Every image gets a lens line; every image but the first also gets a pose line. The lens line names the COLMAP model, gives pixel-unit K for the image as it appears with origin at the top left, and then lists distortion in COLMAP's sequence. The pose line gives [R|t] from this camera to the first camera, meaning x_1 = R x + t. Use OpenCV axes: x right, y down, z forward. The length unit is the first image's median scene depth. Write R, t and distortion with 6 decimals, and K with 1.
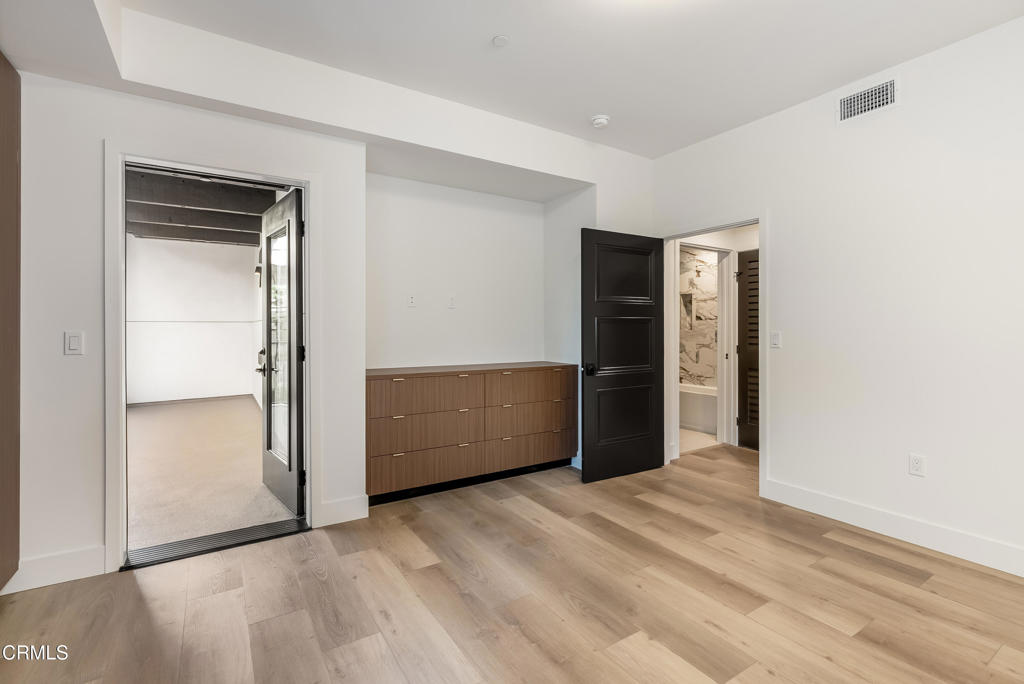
lens RADIAL K [[475.1, 0, 515.8], [0, 475.1, 329.4], [0, 0, 1]] dist [-0.001679, 0.000387]
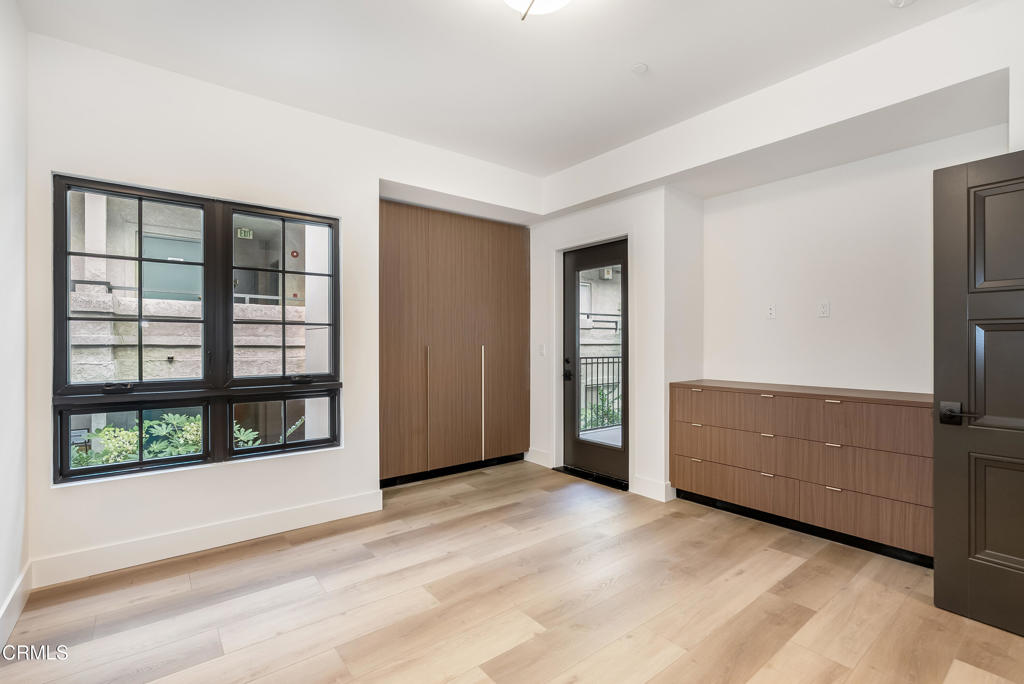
lens RADIAL K [[469.6, 0, 517.1], [0, 469.6, 345.3], [0, 0, 1]] dist [-0.005821, 0.000275]
pose [[0.100725, 0.007396, -0.994887, 0.826477], [0.000289, 0.999972, 0.007463, -0.003183], [0.994914, -0.001040, 0.100720, 0.532234]]
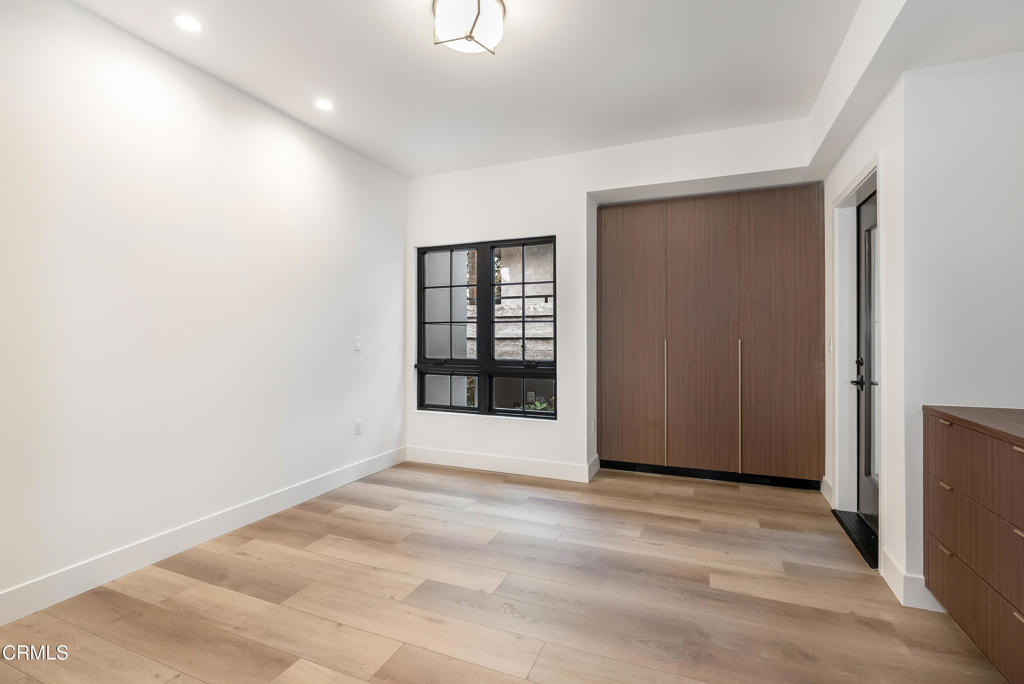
lens RADIAL K [[466.2, 0, 516.9], [0, 466.2, 335.9], [0, 0, 1]] dist [-0.004567, 0.000004]
pose [[-0.820673, -0.000655, -0.571397, 0.556605], [0.000180, 0.999999, -0.001405, 0.001150], [0.571398, -0.001256, -0.820672, 1.267691]]
